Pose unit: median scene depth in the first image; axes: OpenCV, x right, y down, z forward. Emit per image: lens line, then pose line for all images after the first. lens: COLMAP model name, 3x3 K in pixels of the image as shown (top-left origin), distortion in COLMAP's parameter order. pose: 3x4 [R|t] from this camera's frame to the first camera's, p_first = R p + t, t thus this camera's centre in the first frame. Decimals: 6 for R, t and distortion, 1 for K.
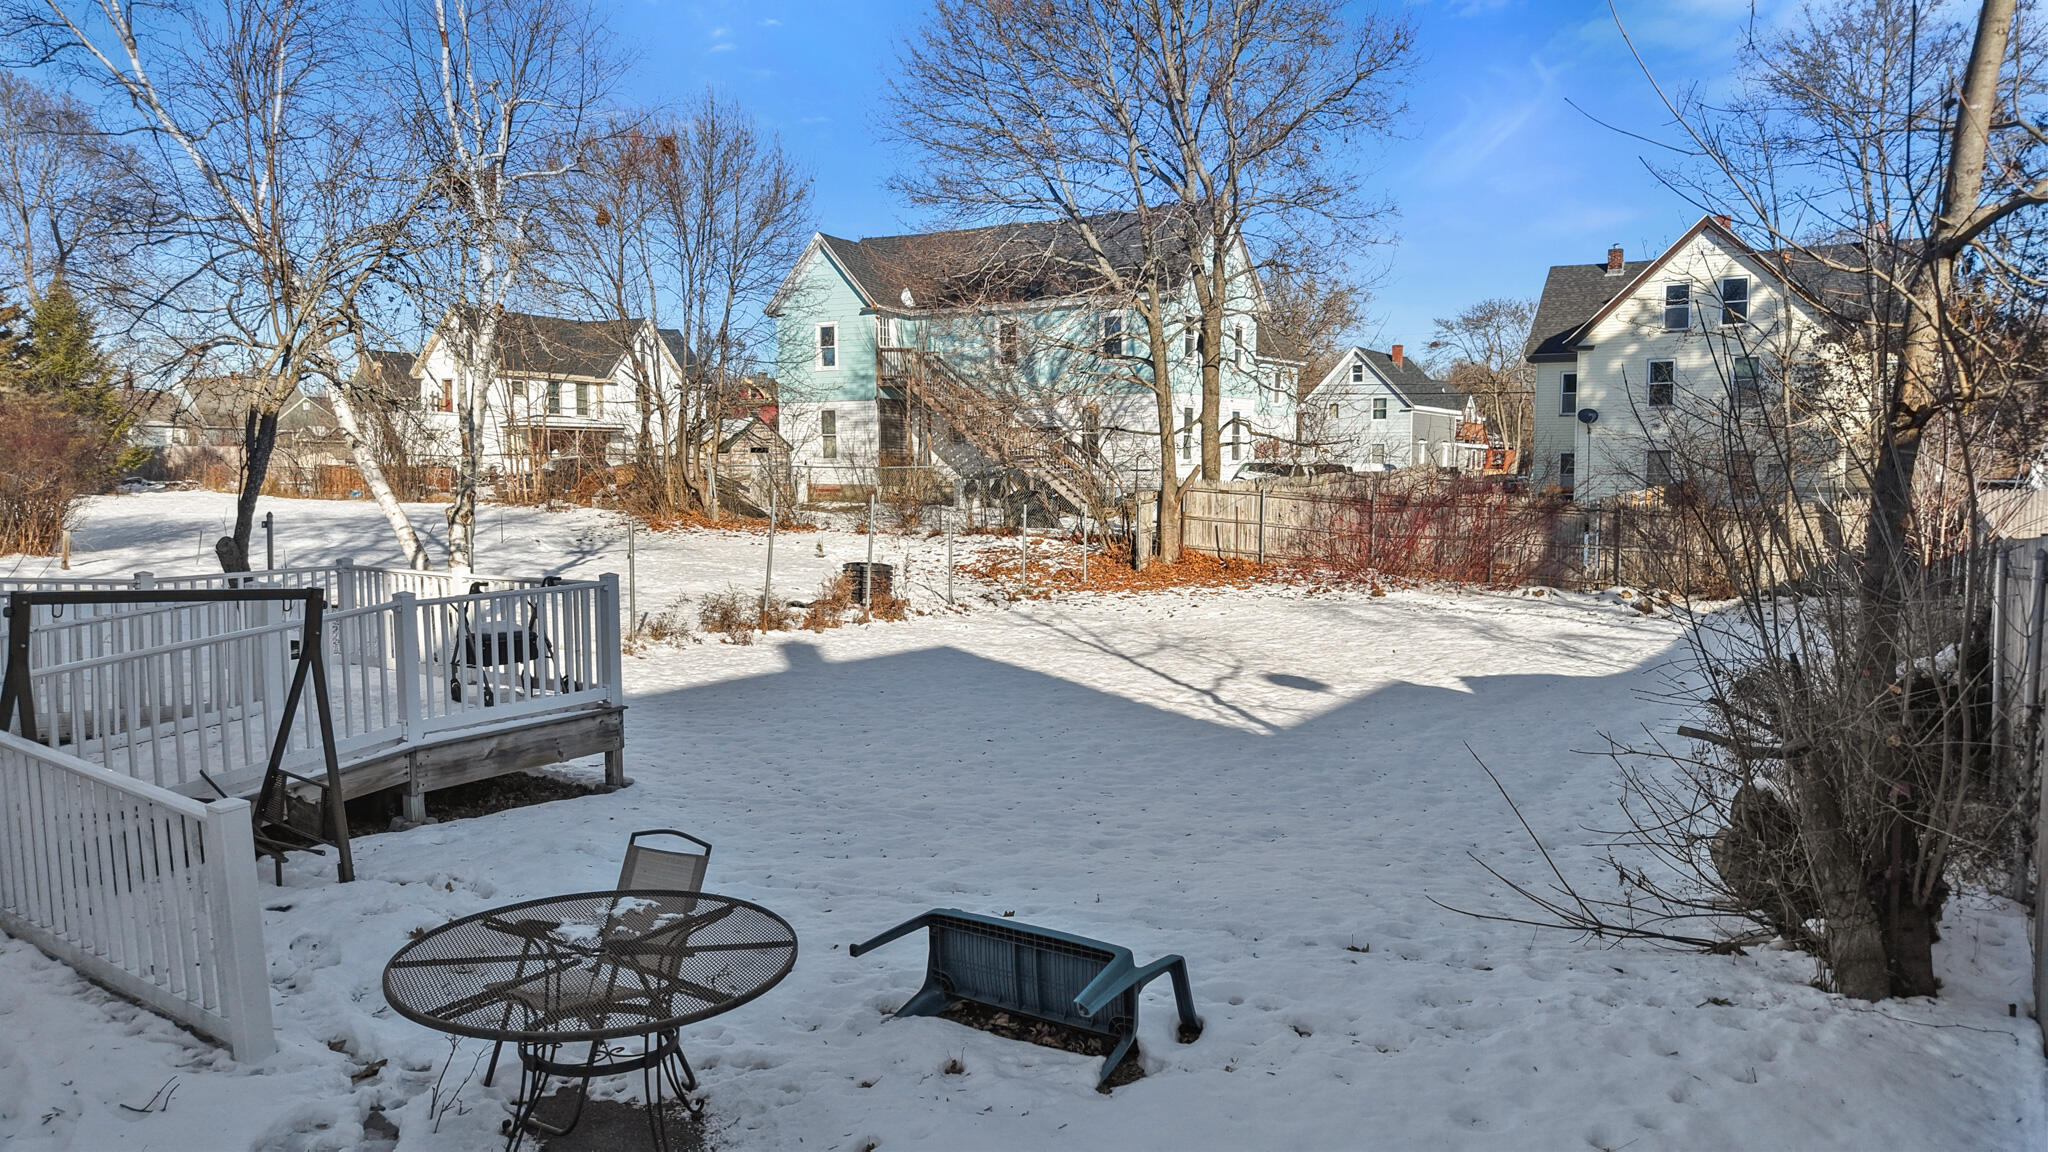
lens RADIAL K [[1371.7, 0, 1022.1], [0, 1371.7, 567.2], [0, 0, 1]] dist [0.018655, -0.020733]
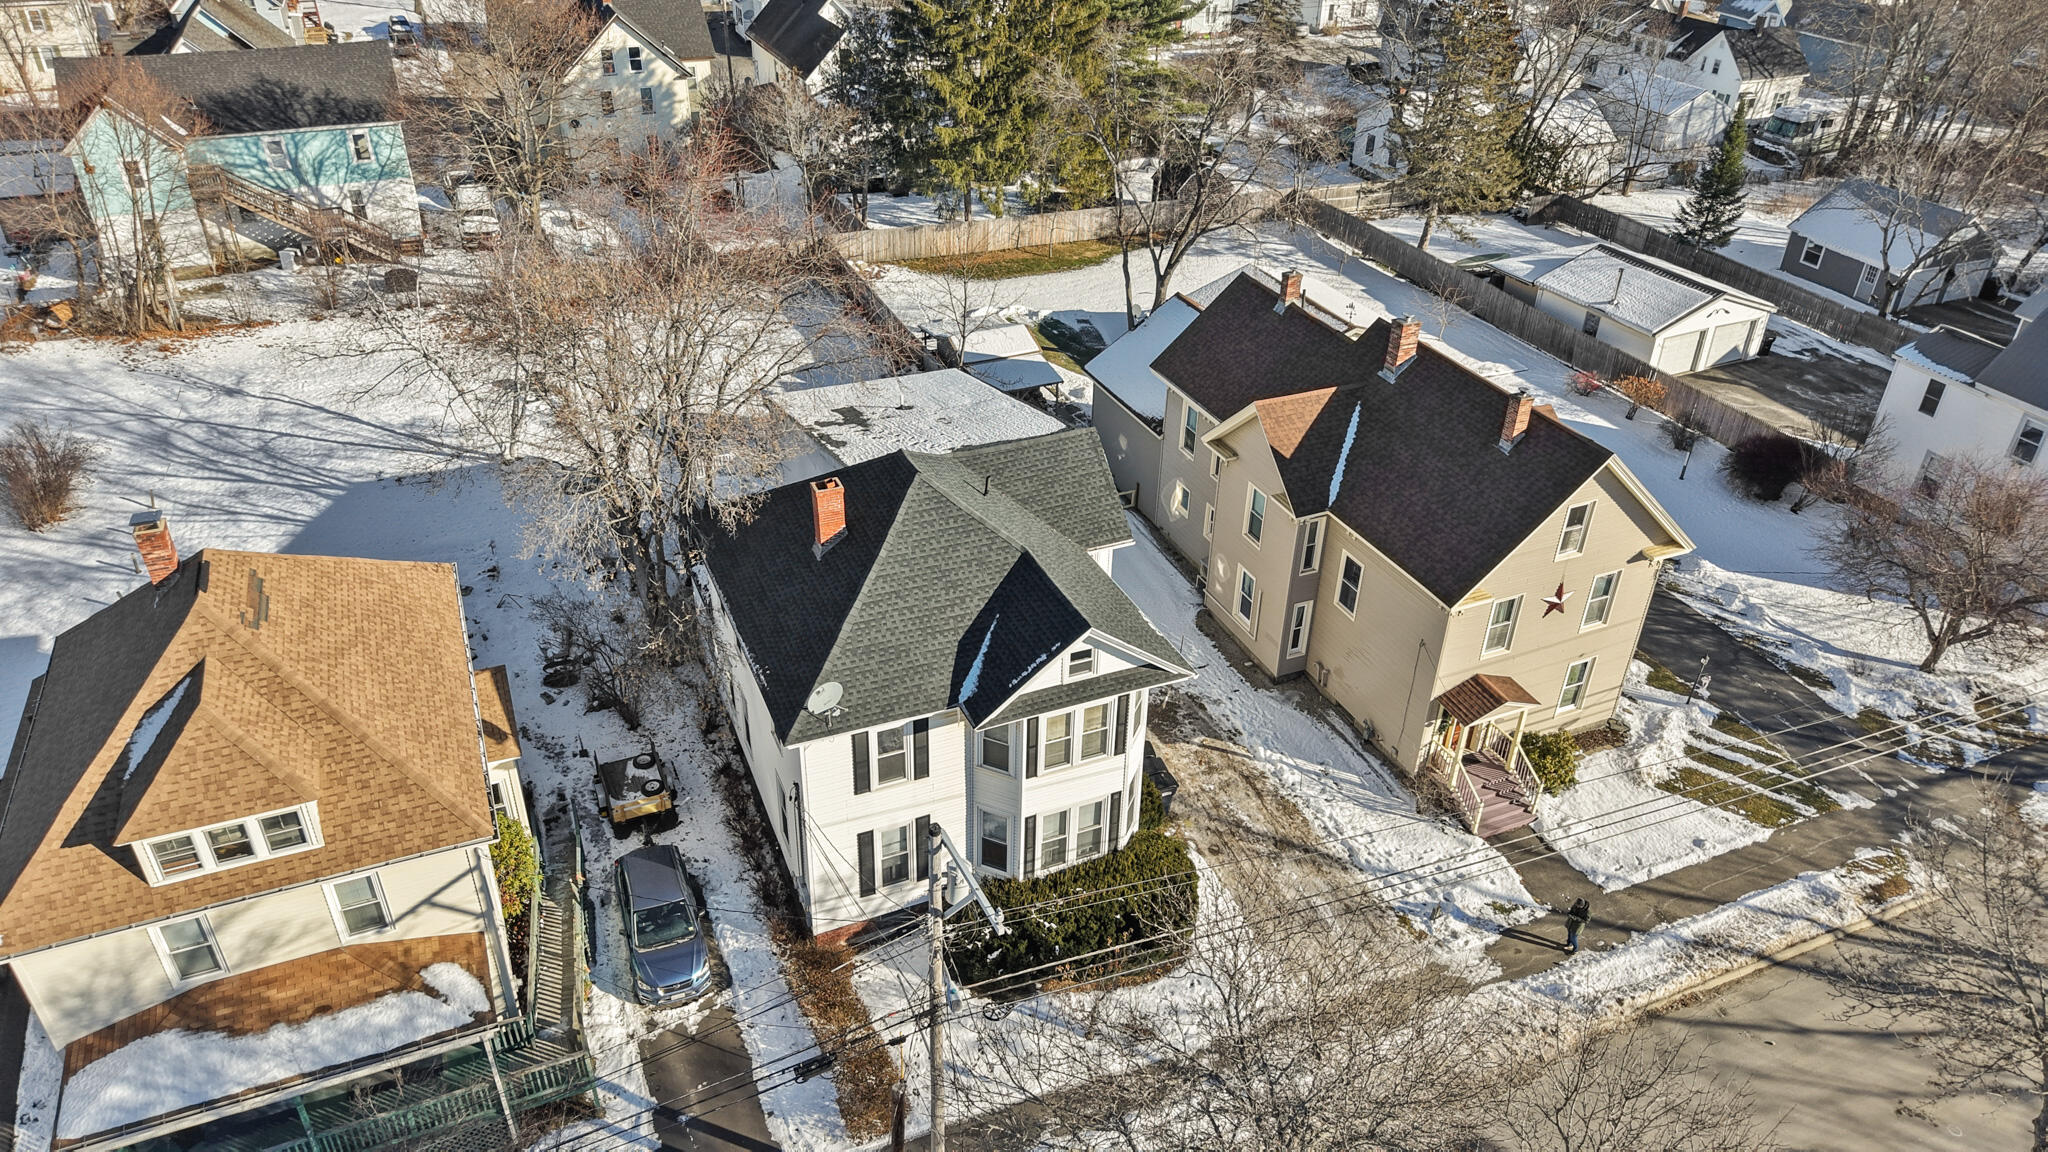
lens RADIAL K [[1371.7, 0, 1022.1], [0, 1371.7, 567.2], [0, 0, 1]] dist [0.018655, -0.020733]
pose [[0.550380, -0.433103, 0.713795, -0.897380], [0.041505, 0.868068, 0.494707, -0.514414], [-0.833882, -0.242651, 0.495743, -0.612106]]
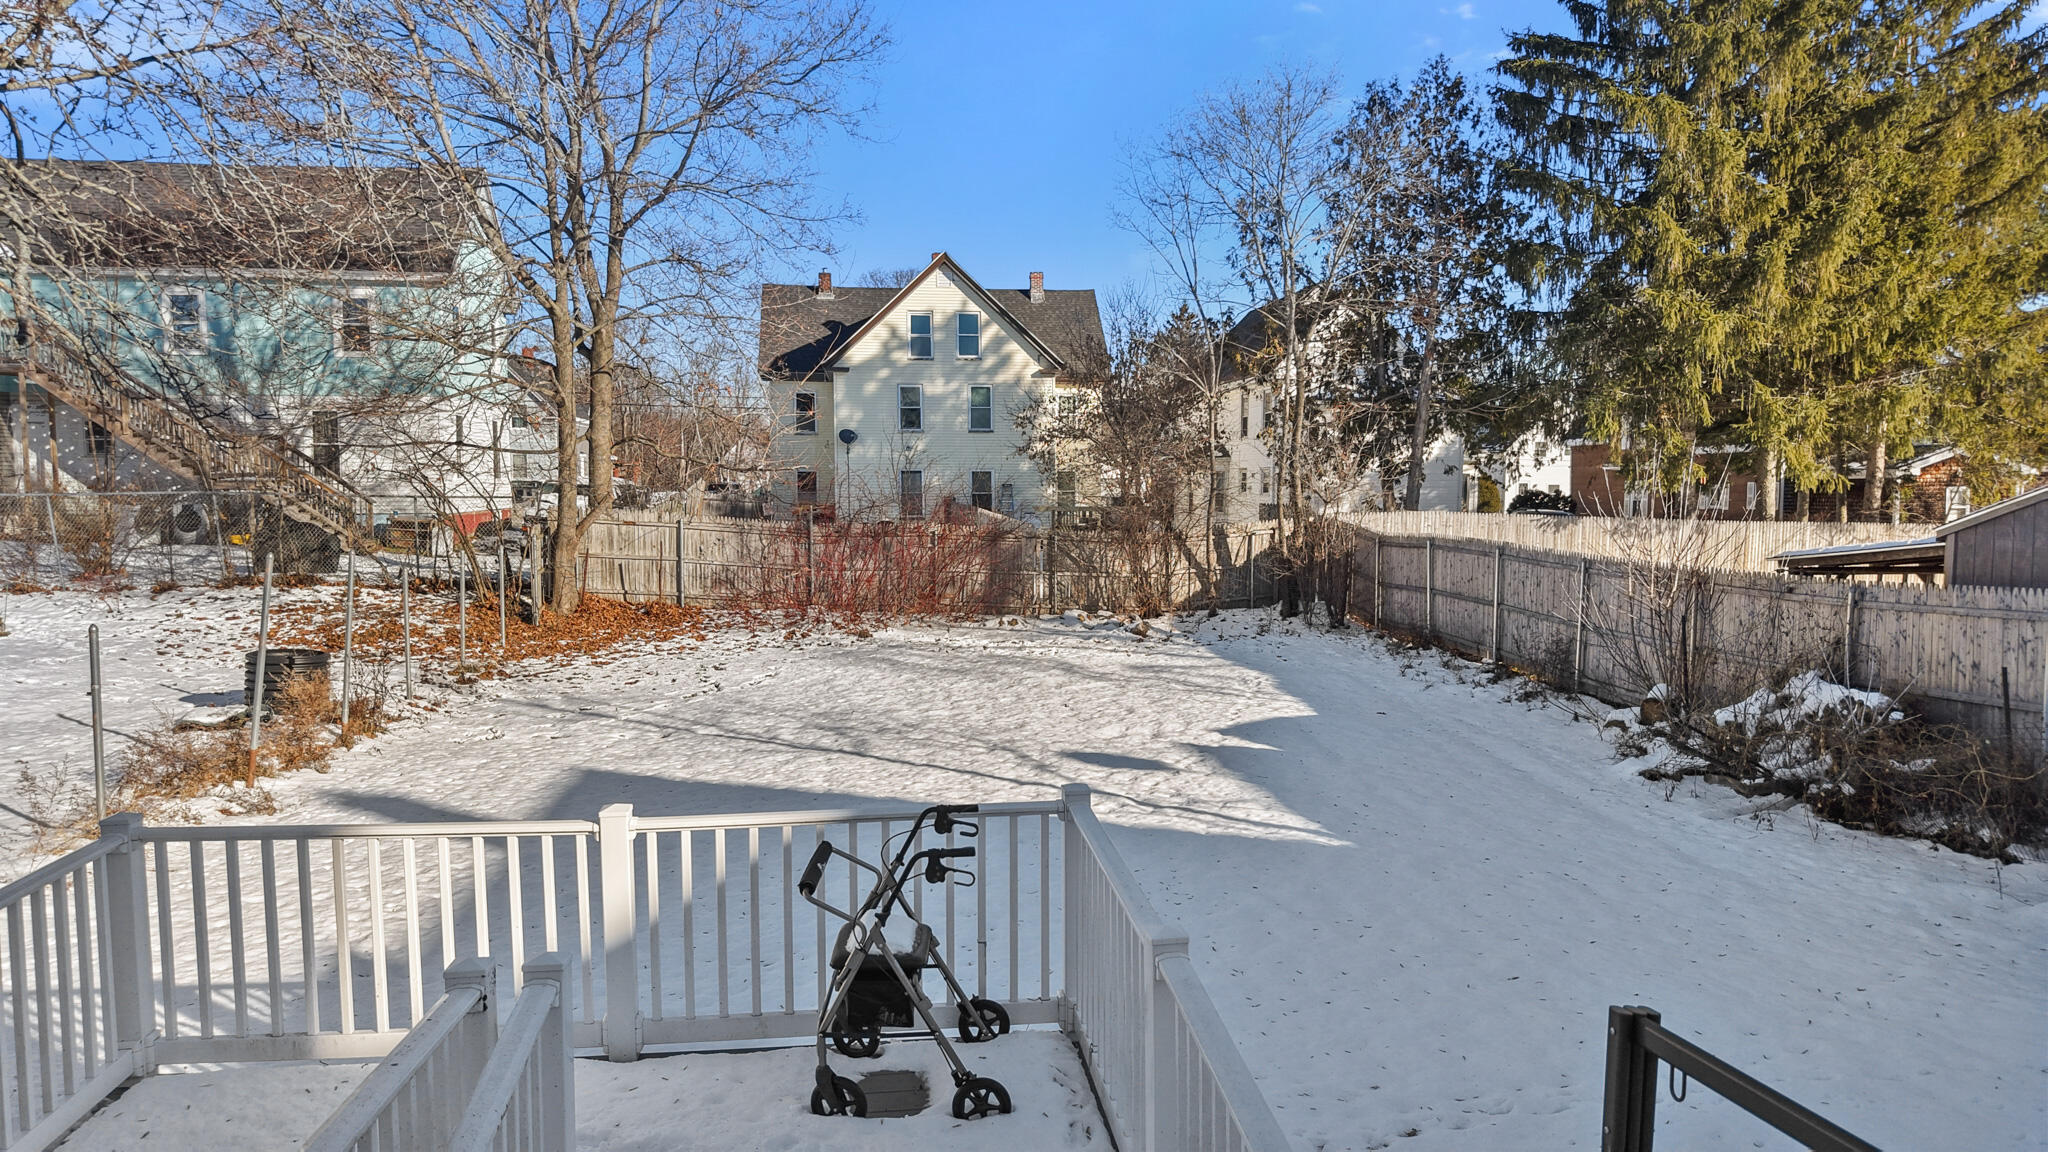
lens RADIAL K [[1371.7, 0, 1022.1], [0, 1371.7, 567.2], [0, 0, 1]] dist [0.018655, -0.020733]
pose [[0.754801, -0.042827, 0.654554, -0.170943], [0.045566, 0.998879, 0.012812, -0.021283], [-0.654369, 0.020155, 0.755907, 0.154423]]
